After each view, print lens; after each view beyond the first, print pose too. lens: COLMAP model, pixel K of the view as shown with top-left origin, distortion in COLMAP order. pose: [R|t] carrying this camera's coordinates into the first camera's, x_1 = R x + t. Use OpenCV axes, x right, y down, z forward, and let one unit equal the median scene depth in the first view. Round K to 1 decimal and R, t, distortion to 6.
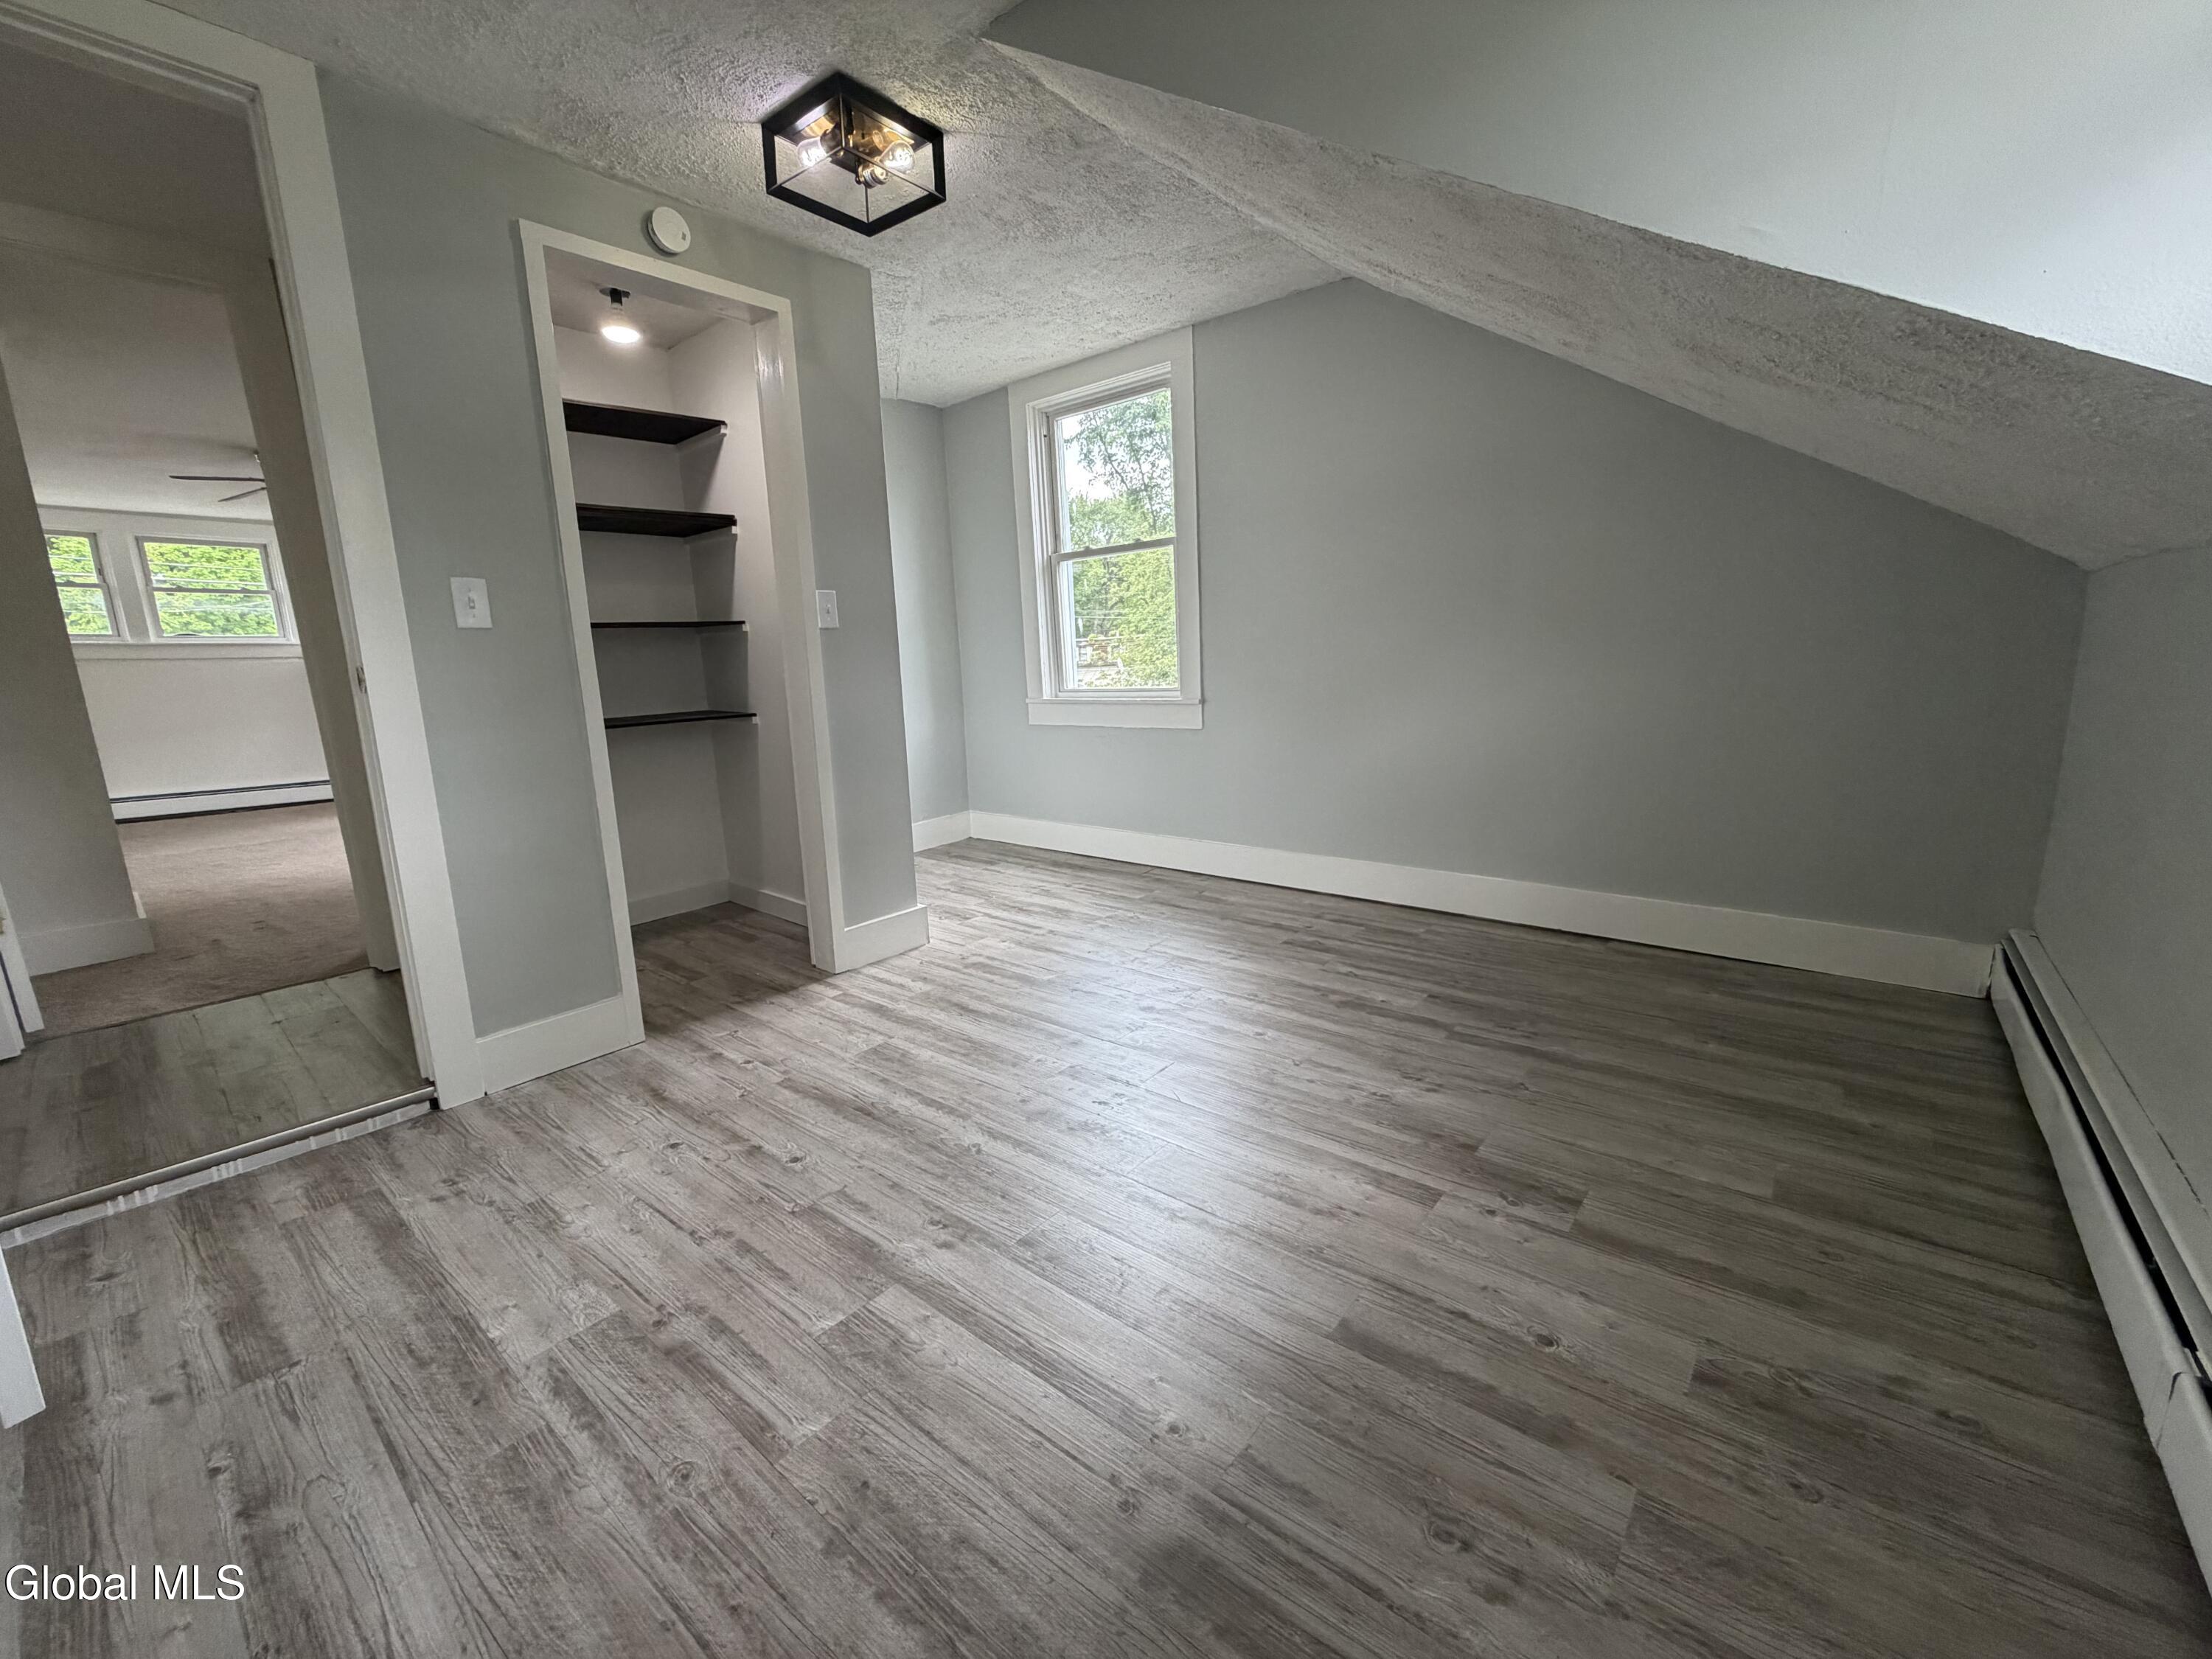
lens RADIAL K [[880.5, 0, 1099.5], [0, 880.5, 825.1], [0, 0, 1]] dist [-0.000521, 0.000484]
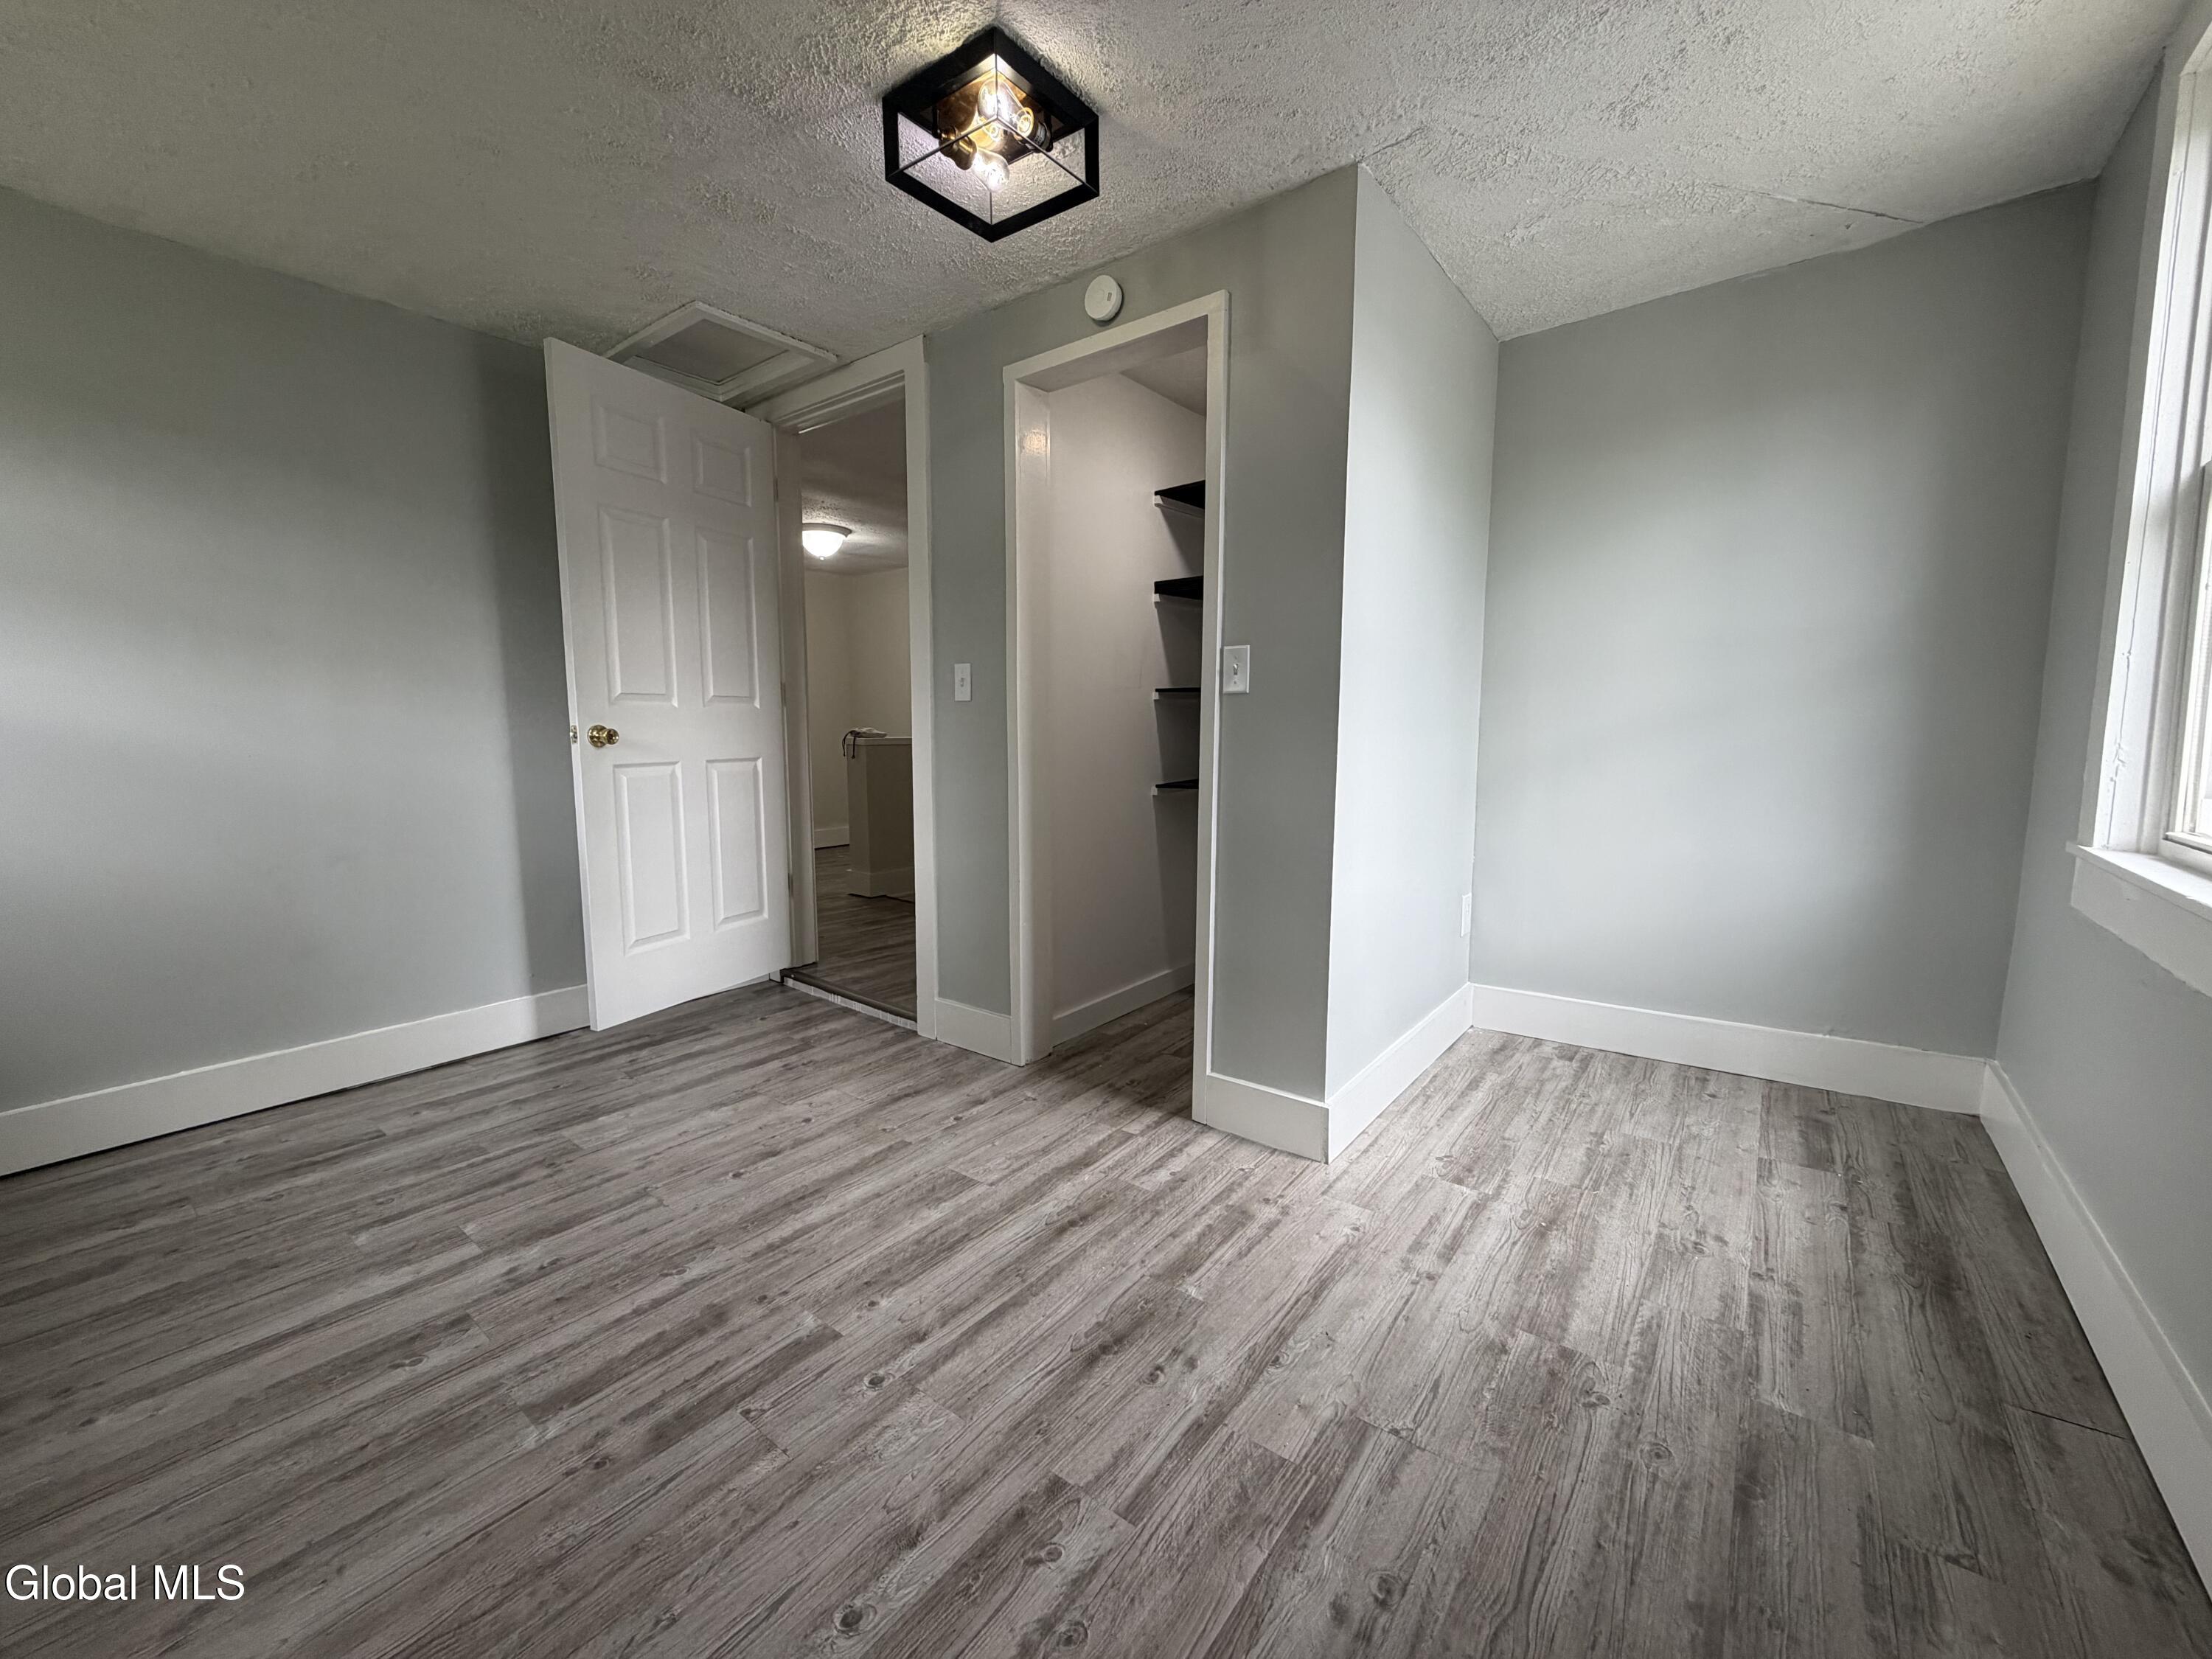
lens RADIAL K [[880.5, 0, 1099.5], [0, 880.5, 825.1], [0, 0, 1]] dist [-0.000521, 0.000484]
pose [[0.034703, 0.150759, -0.987961, 0.564607], [-0.186354, 0.972195, 0.141807, -0.238254], [0.981870, 0.179189, 0.061832, 1.023118]]
